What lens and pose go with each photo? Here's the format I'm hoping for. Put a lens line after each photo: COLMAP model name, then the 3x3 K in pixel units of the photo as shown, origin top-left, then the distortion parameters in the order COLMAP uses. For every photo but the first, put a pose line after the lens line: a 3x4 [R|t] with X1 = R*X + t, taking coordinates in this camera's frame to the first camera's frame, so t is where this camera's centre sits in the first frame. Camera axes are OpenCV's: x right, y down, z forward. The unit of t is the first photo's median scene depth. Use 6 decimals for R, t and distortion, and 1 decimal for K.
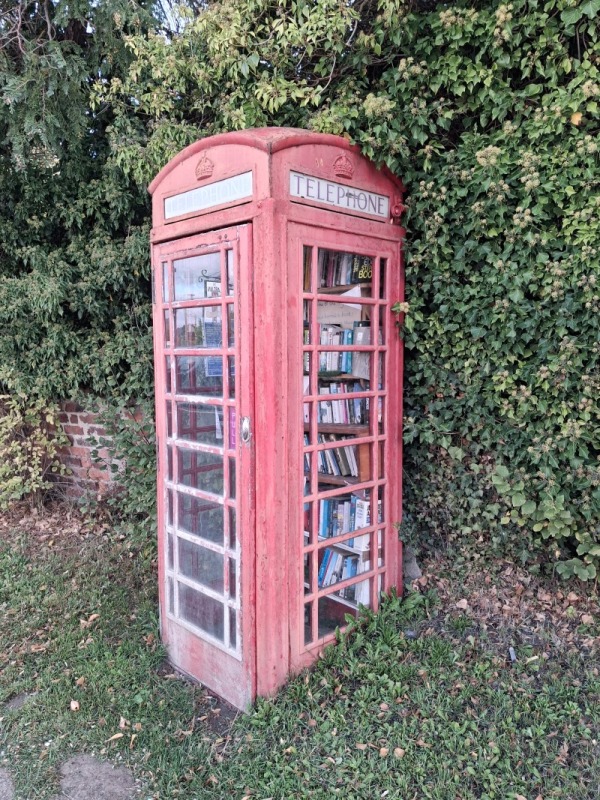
lens RADIAL K [[624.4, 0, 292.5], [0, 624.4, 401.4], [0, 0, 1]] dist [0.007816, -0.006926]
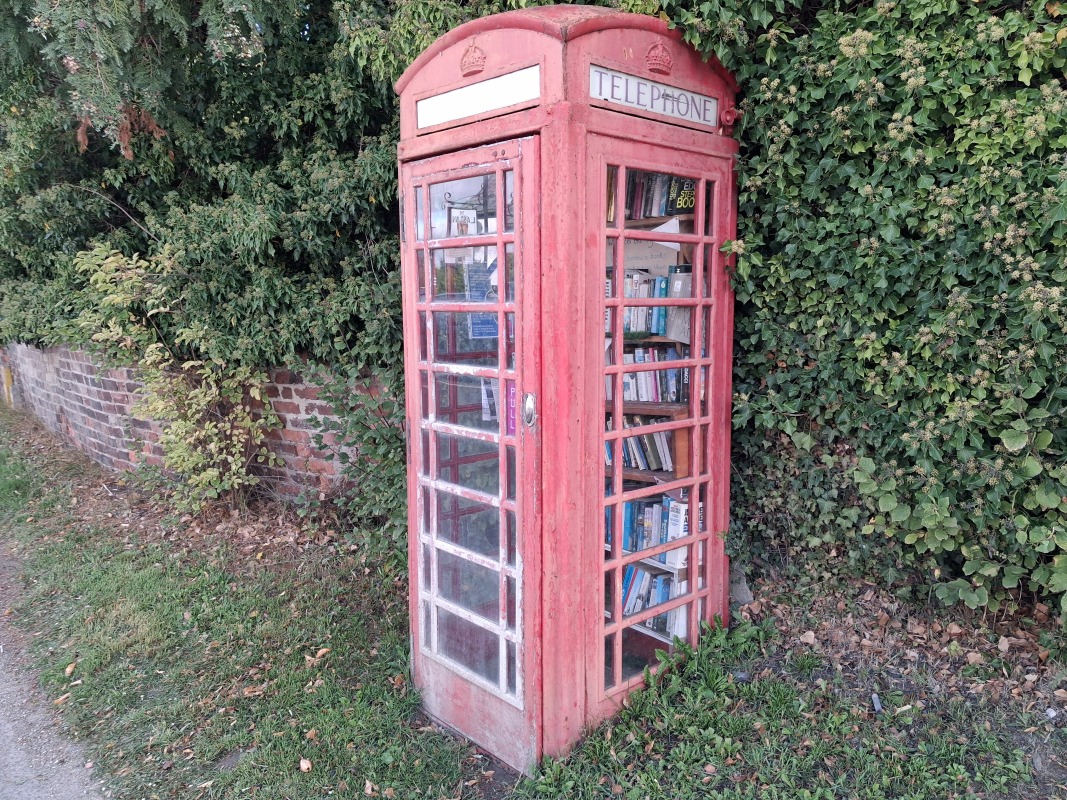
lens RADIAL K [[832.7, 0, 543.8], [0, 832.7, 396.8], [0, 0, 1]] dist [0.007816, -0.006926]
pose [[0.999975, 0.002196, -0.006654, -0.047383], [-0.001952, 0.999337, 0.036360, -0.006983], [0.006730, -0.036346, 0.999317, -0.010980]]
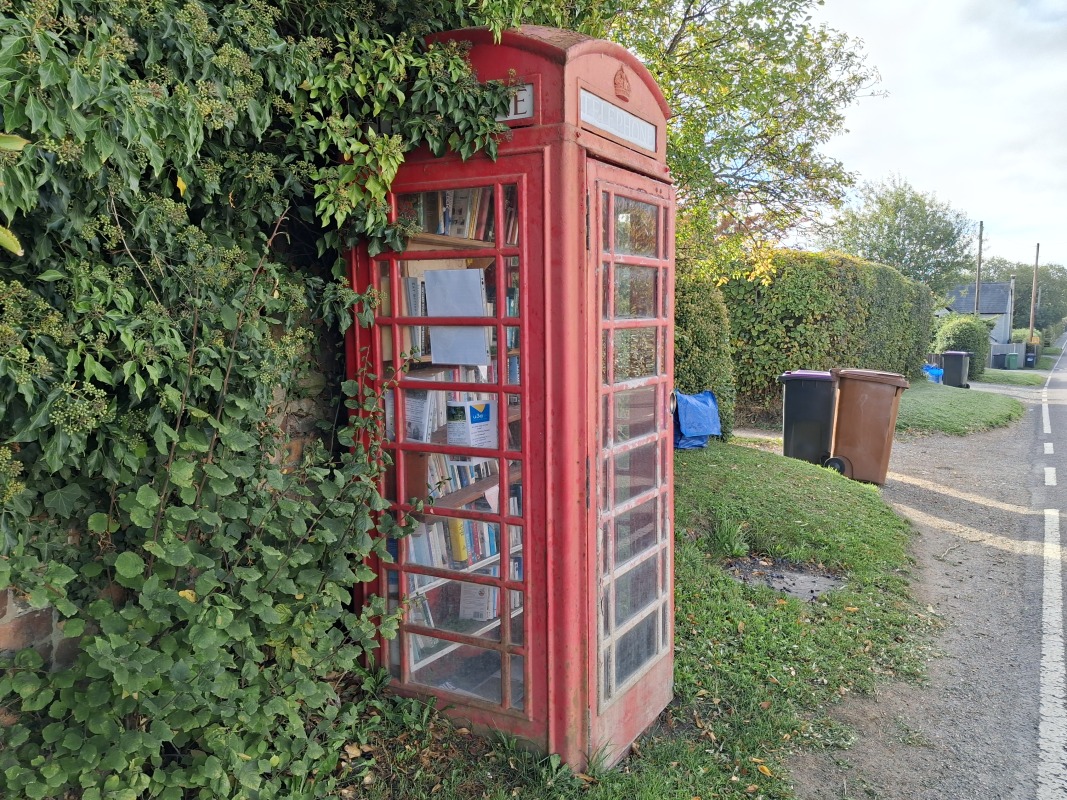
lens RADIAL K [[832.7, 0, 559.5], [0, 832.7, 392.4], [0, 0, 1]] dist [0.007816, -0.006926]
pose [[-0.307353, -0.086838, 0.947625, -1.111711], [0.080758, 0.989855, 0.116901, -0.121291], [-0.948163, 0.112458, -0.297222, 1.397145]]
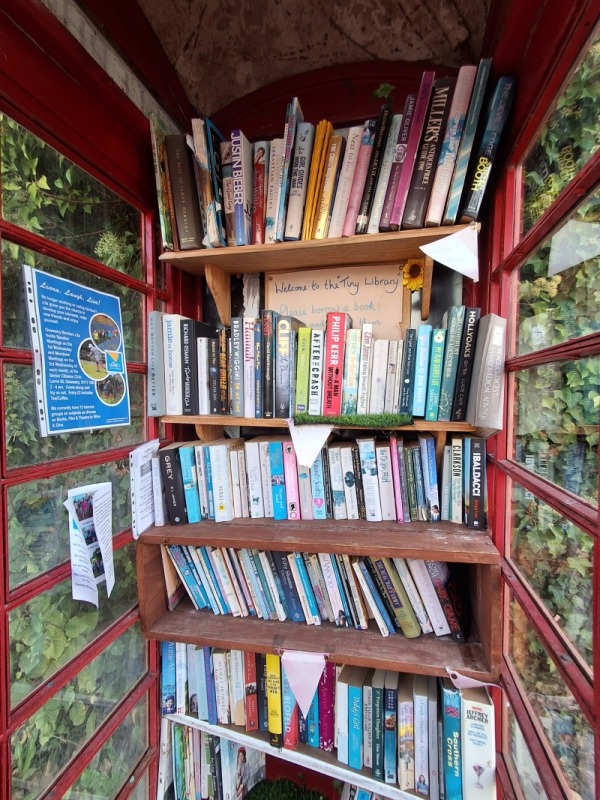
lens RADIAL K [[368.6, 0, 296.6], [0, 368.6, 400.7], [0, 0, 1]] dist [-0.002684, -0.000198]
pose [[0.847601, -0.003566, 0.530623, -0.146239], [0.030634, 0.998638, -0.042223, -0.053205], [-0.529750, 0.052043, 0.846556, 0.868485]]
